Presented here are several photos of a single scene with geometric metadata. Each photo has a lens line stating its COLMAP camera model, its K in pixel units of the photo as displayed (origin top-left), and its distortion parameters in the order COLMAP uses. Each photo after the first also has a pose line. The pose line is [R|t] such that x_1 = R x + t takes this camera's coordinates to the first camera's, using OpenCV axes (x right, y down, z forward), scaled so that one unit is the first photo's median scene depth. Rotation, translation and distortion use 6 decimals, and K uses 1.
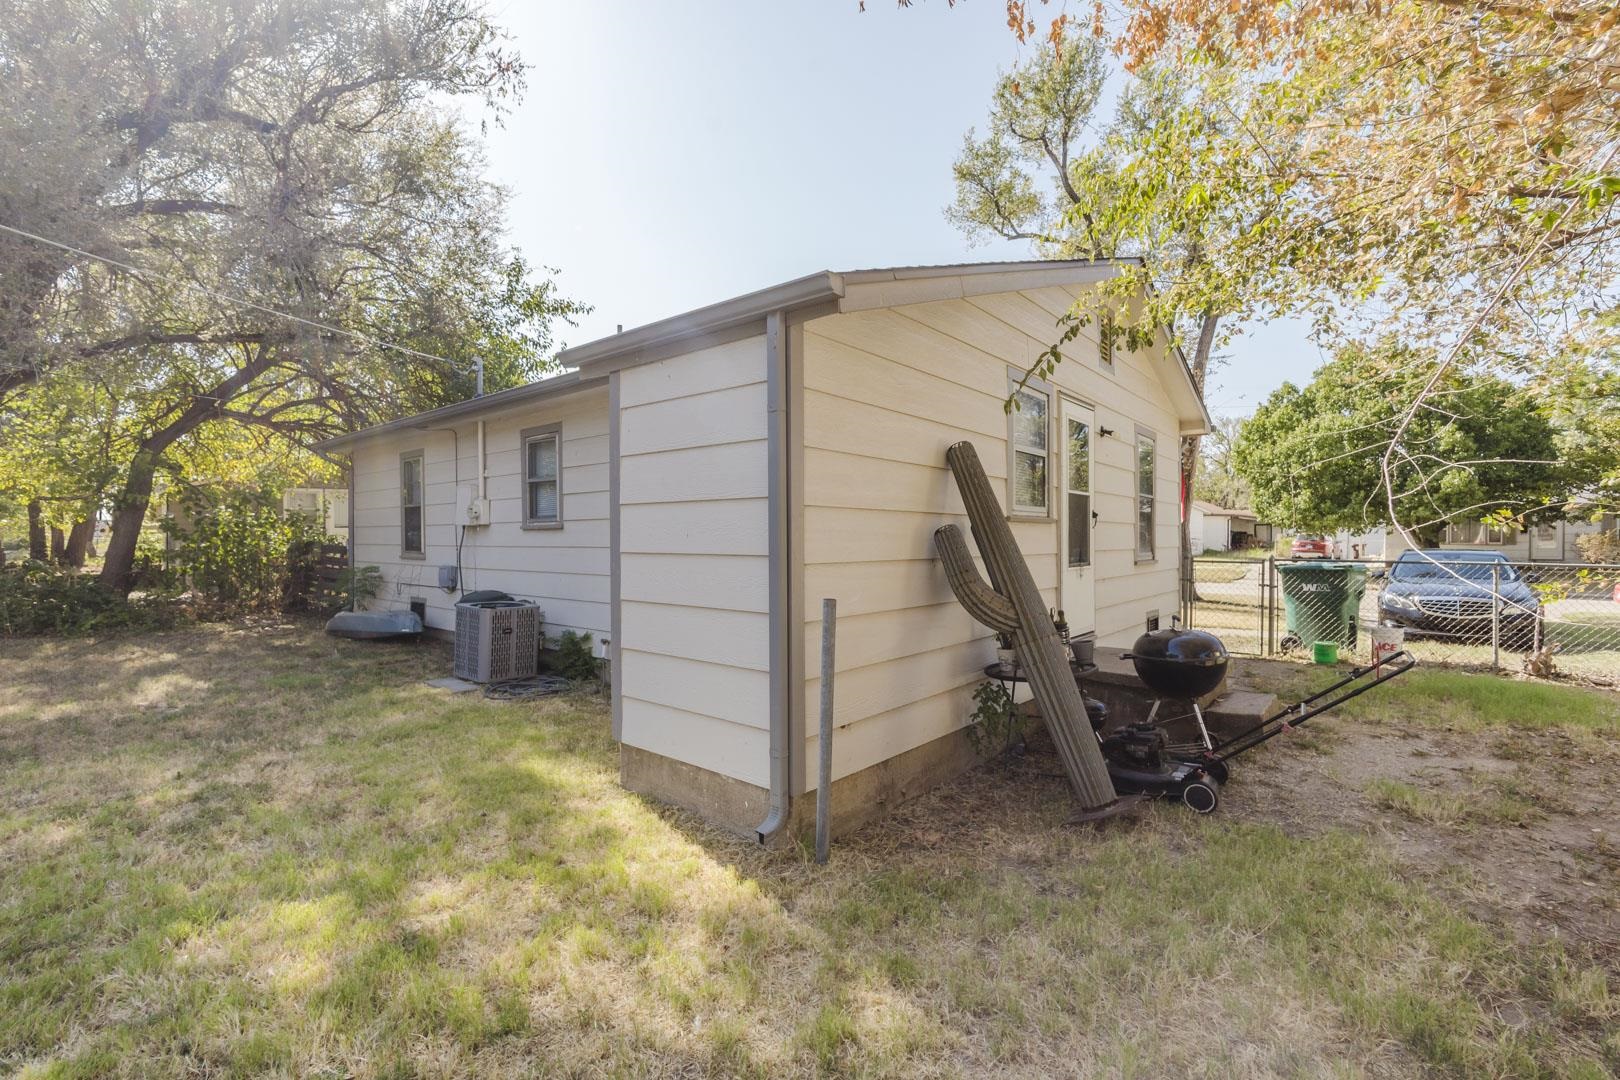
lens RADIAL K [[701.6, 0, 811.7], [0, 701.6, 541.8], [0, 0, 1]] dist [-0.002255, -0.000135]
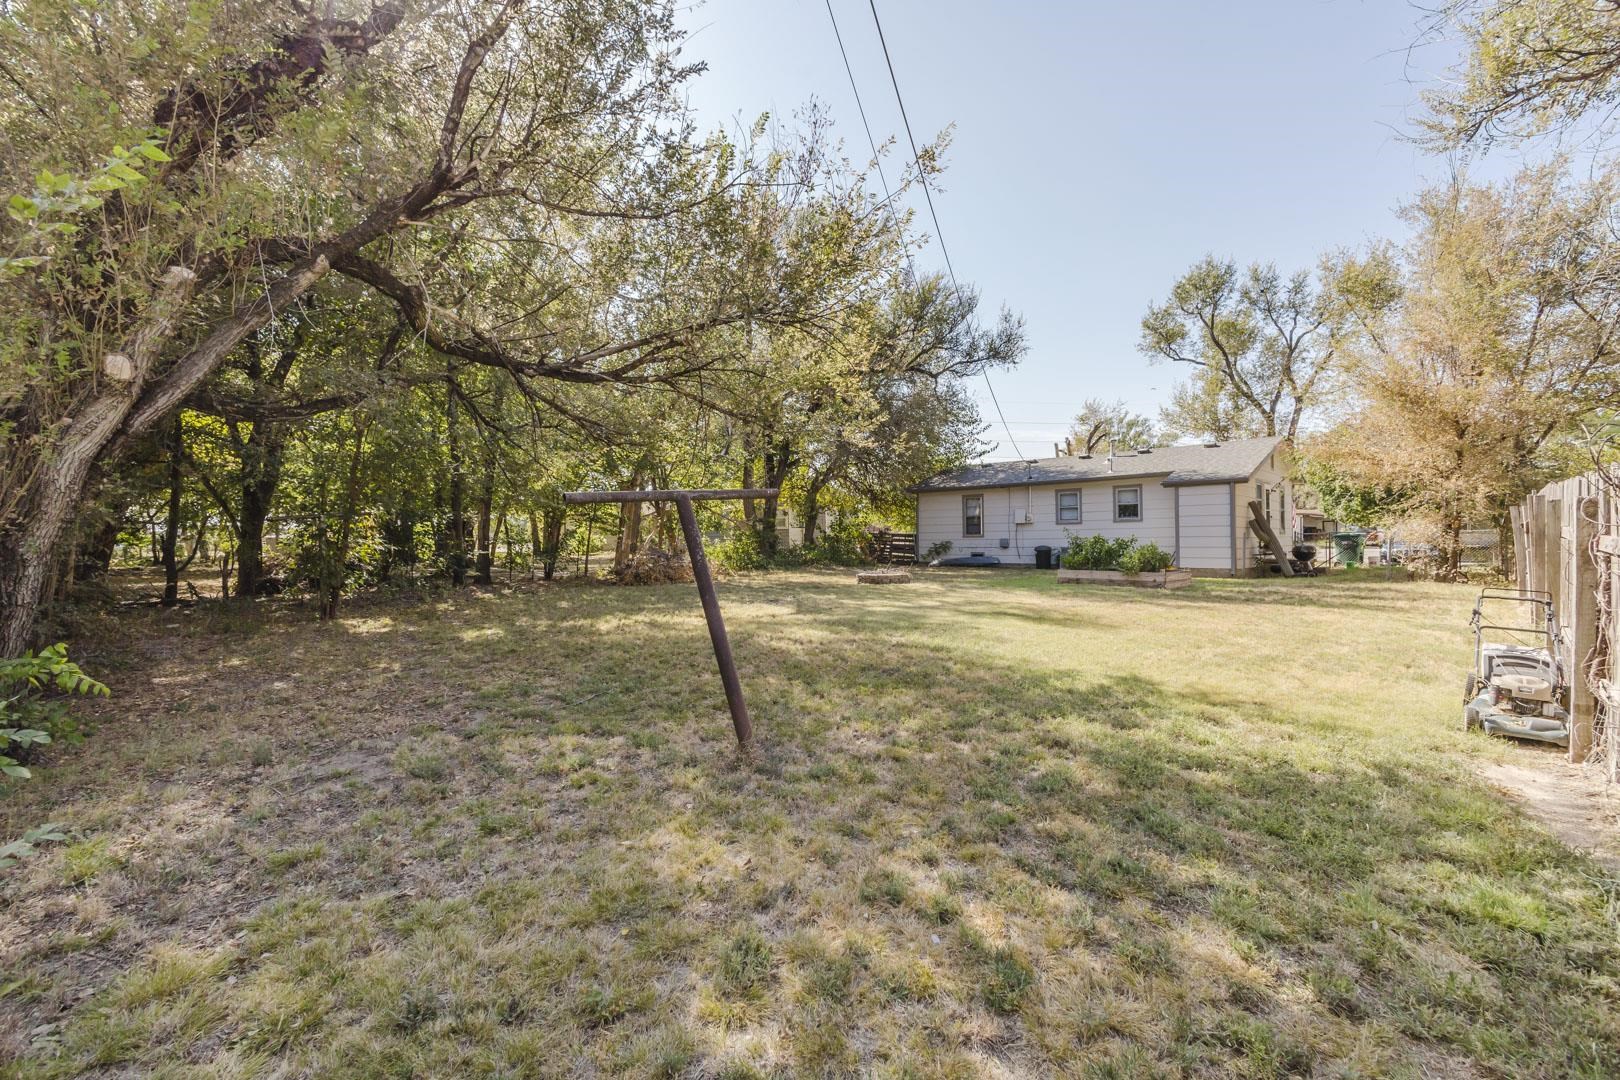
lens RADIAL K [[701.6, 0, 808.3], [0, 701.6, 538.5], [0, 0, 1]] dist [-0.002255, -0.000135]
pose [[0.997484, -0.012309, -0.069817, -0.526723], [0.011604, 0.999878, -0.010491, 0.025027], [0.069937, 0.009654, 0.997505, -0.833103]]
